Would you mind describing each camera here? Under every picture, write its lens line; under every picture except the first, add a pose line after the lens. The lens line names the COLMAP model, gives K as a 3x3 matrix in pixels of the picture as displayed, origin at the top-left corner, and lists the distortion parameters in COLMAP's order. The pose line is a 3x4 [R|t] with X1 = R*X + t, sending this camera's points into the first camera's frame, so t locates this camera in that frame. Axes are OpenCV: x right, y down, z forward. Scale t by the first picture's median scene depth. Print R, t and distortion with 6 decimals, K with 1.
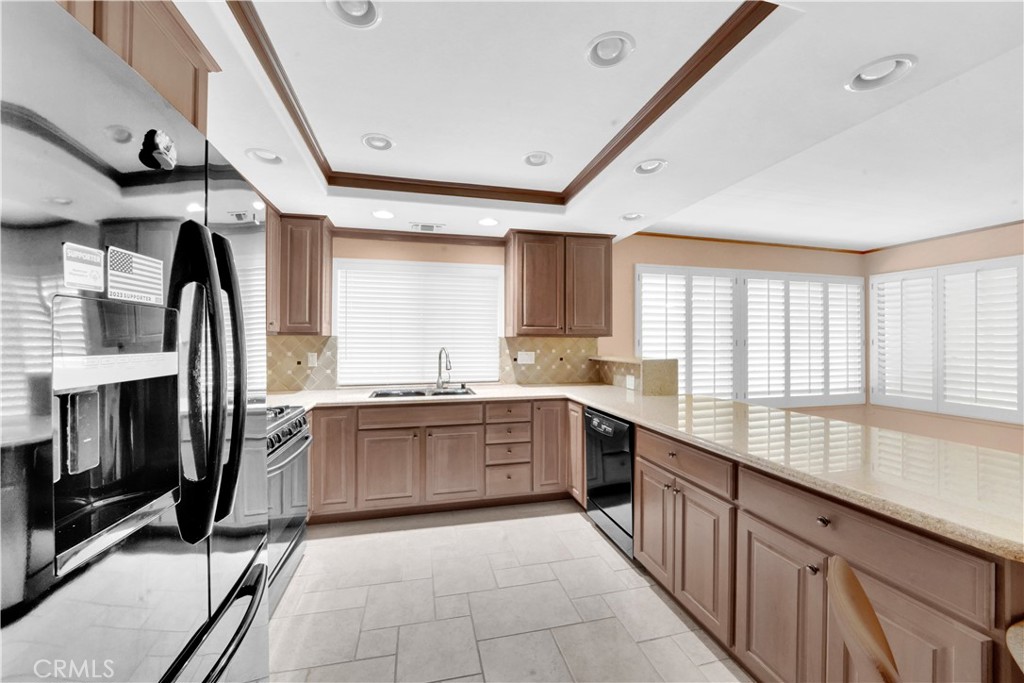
lens RADIAL K [[371.9, 0, 494.3], [0, 371.9, 345.7], [0, 0, 1]] dist [-0.014232, -0.000573]
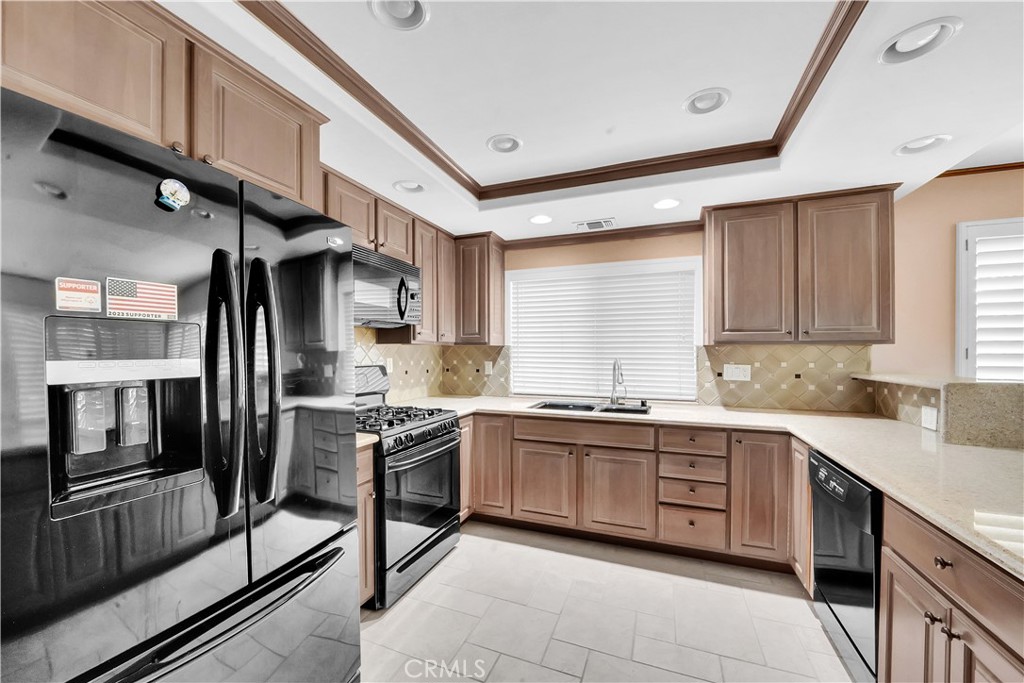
lens RADIAL K [[371.9, 0, 525.4], [0, 371.9, 358.5], [0, 0, 1]] dist [-0.014232, -0.000573]
pose [[0.826452, 0.011832, -0.562883, 0.190618], [-0.007510, 0.999922, 0.009993, -0.001066], [0.562958, -0.004032, 0.826476, 0.158208]]
